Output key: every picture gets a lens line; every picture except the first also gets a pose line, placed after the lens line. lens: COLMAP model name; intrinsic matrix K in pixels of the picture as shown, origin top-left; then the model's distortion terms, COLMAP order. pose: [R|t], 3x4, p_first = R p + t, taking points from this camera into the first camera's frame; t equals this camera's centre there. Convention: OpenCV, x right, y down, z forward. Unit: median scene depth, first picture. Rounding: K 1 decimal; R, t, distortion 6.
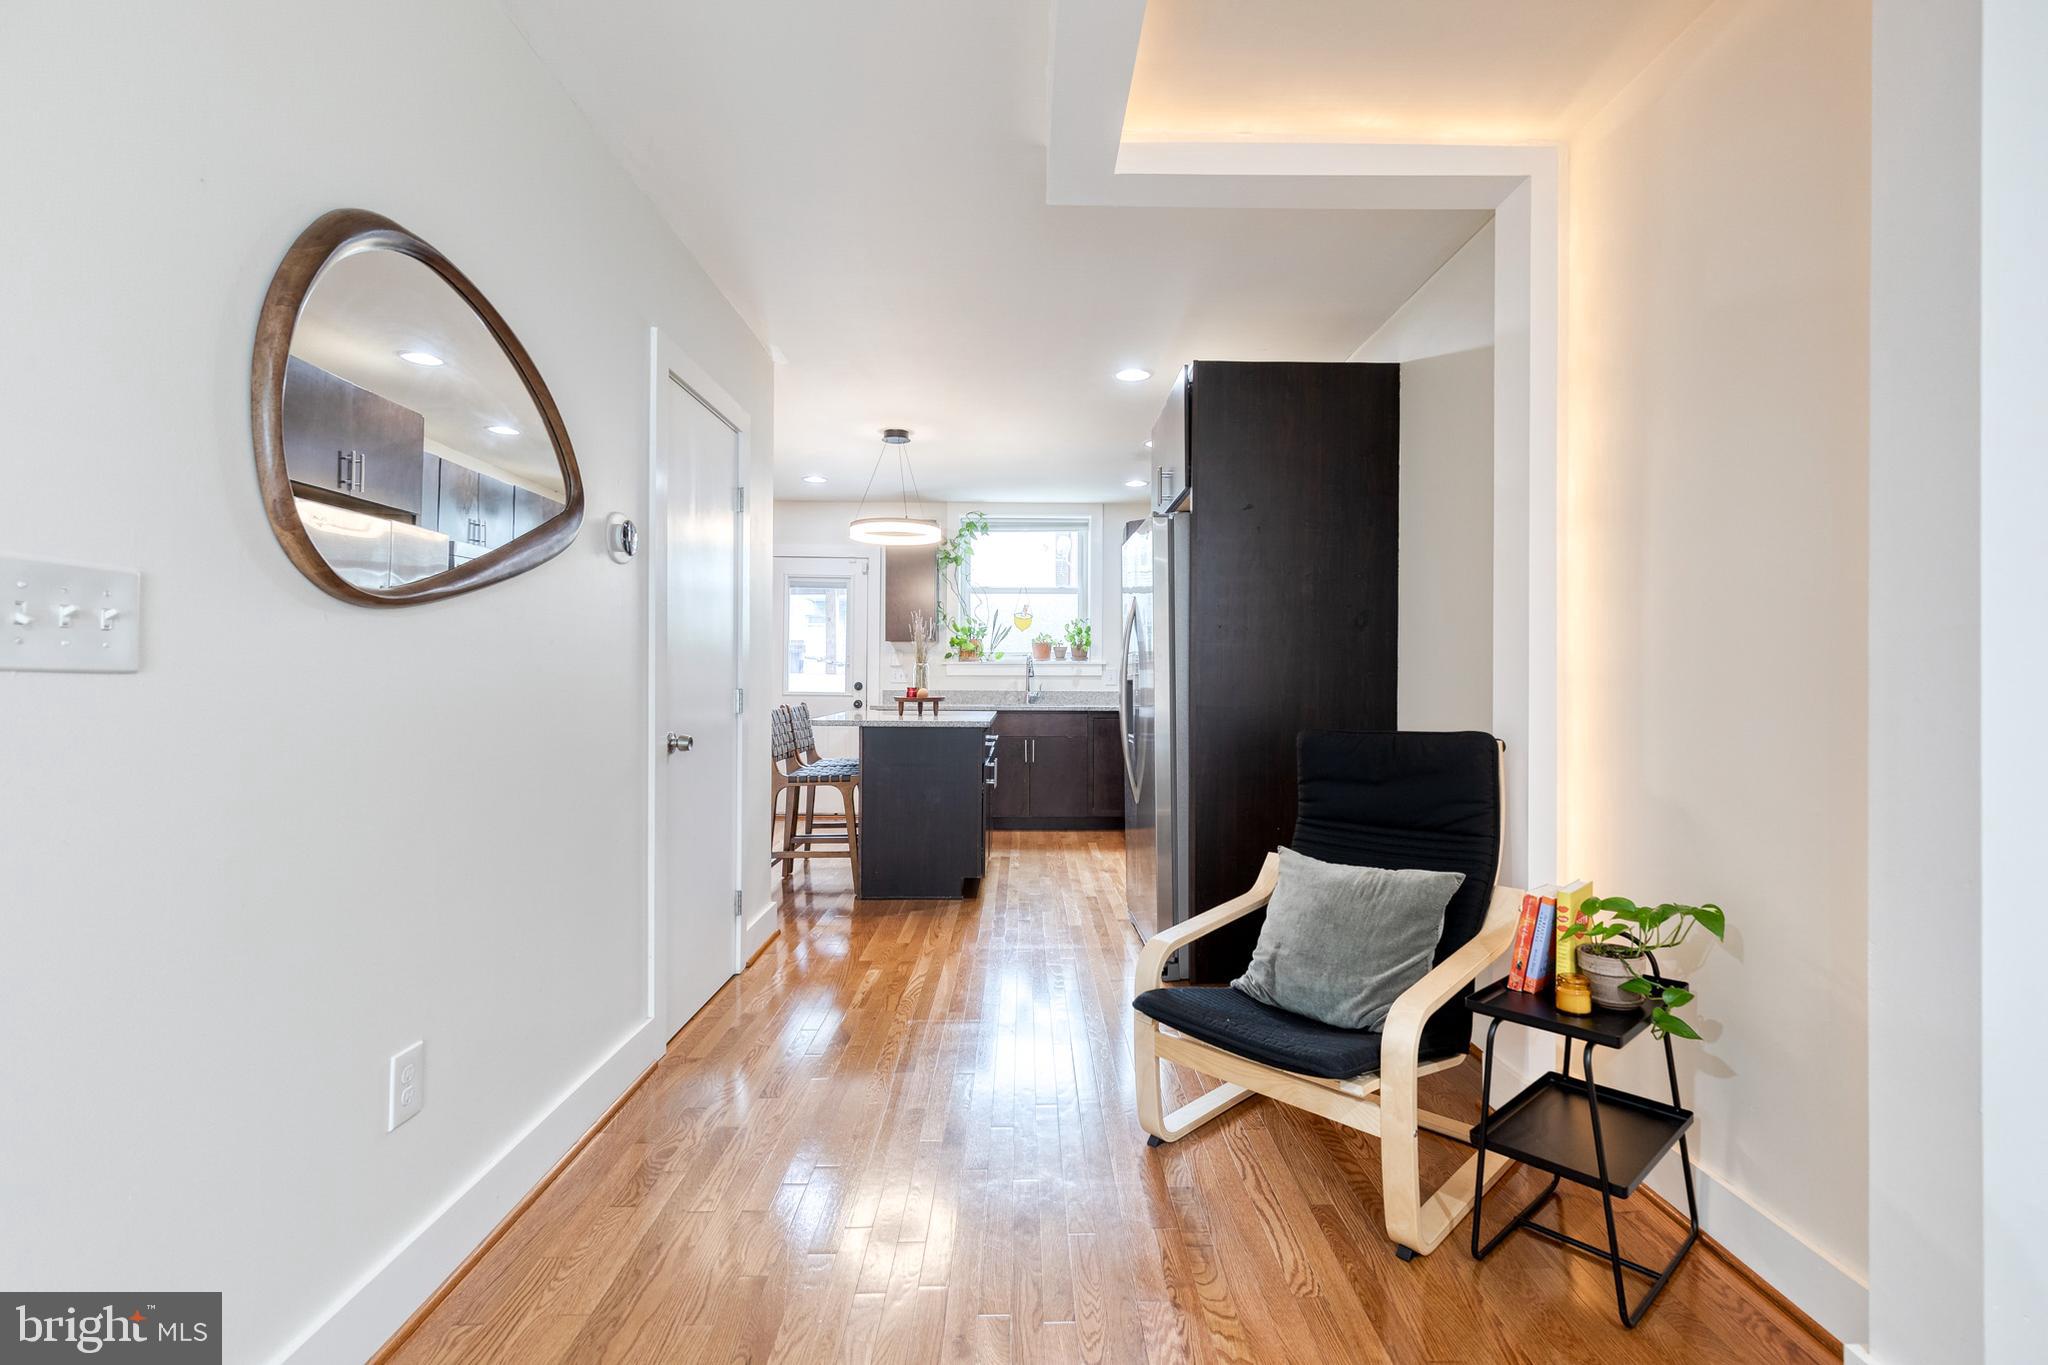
lens RADIAL K [[934.7, 0, 1037.5], [0, 934.7, 675.4], [0, 0, 1]] dist [0.002891, -0.000729]
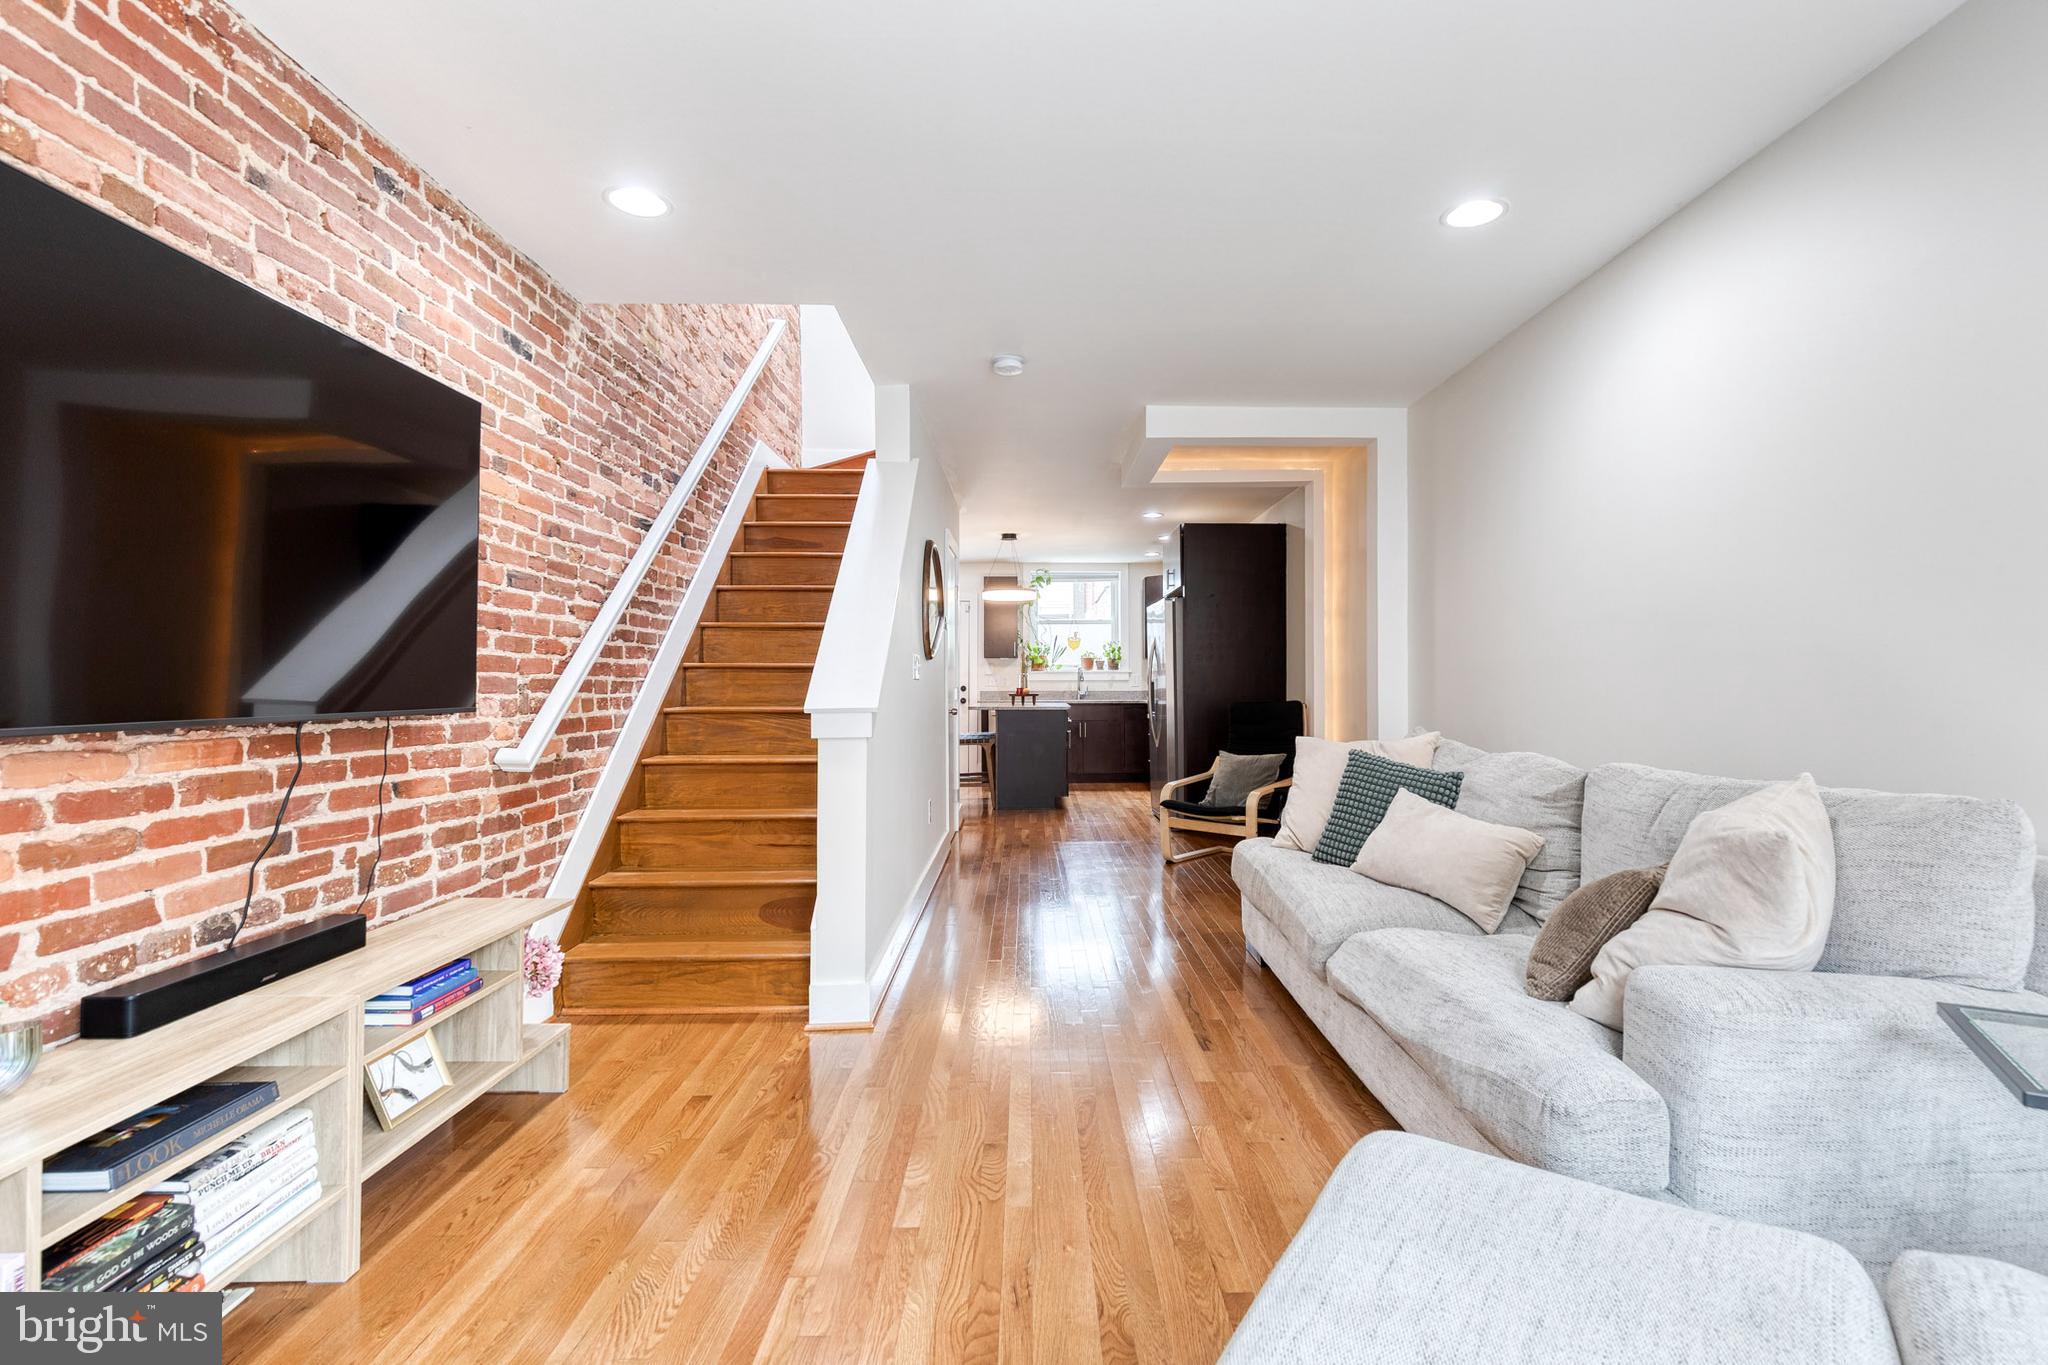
lens RADIAL K [[934.7, 0, 1059.6], [0, 934.7, 677.4], [0, 0, 1]] dist [0.002891, -0.000729]
pose [[0.999830, -0.007701, 0.016736, -0.069792], [0.007763, 0.999963, -0.003641, 0.000565], [-0.016707, 0.003770, 0.999853, -0.507674]]
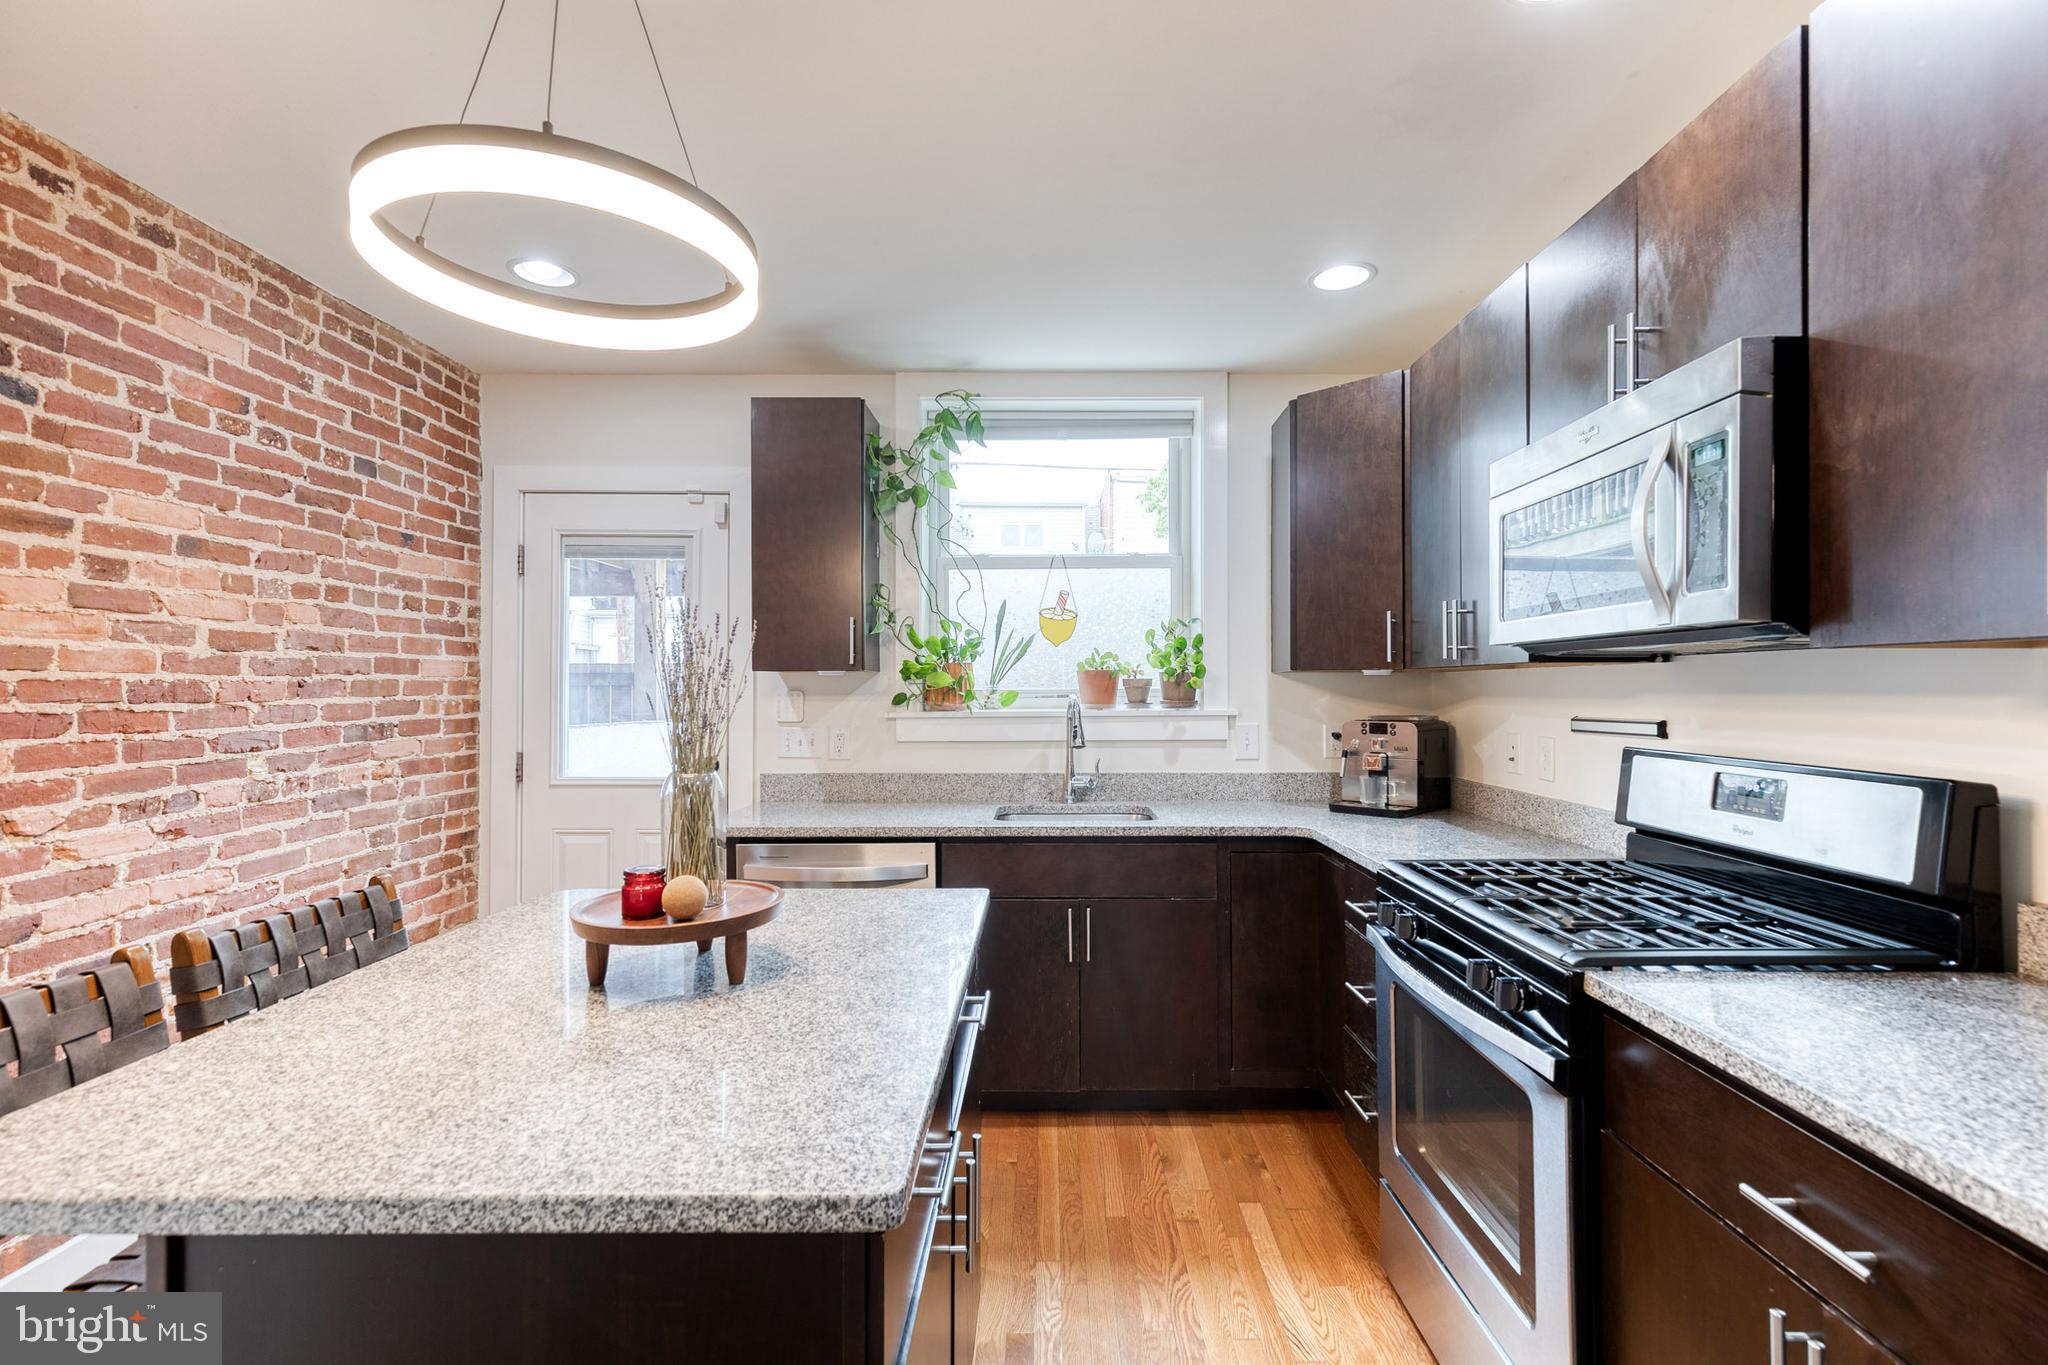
lens RADIAL K [[890.7, 0, 1034.5], [0, 890.7, 680.5], [0, 0, 1]] dist [0.001733, -0.000027]
pose [[0.999655, -0.005820, -0.025624, -0.017596], [0.005573, 0.999937, -0.009701, -0.027794], [0.025679, 0.009555, 0.999625, 0.598949]]
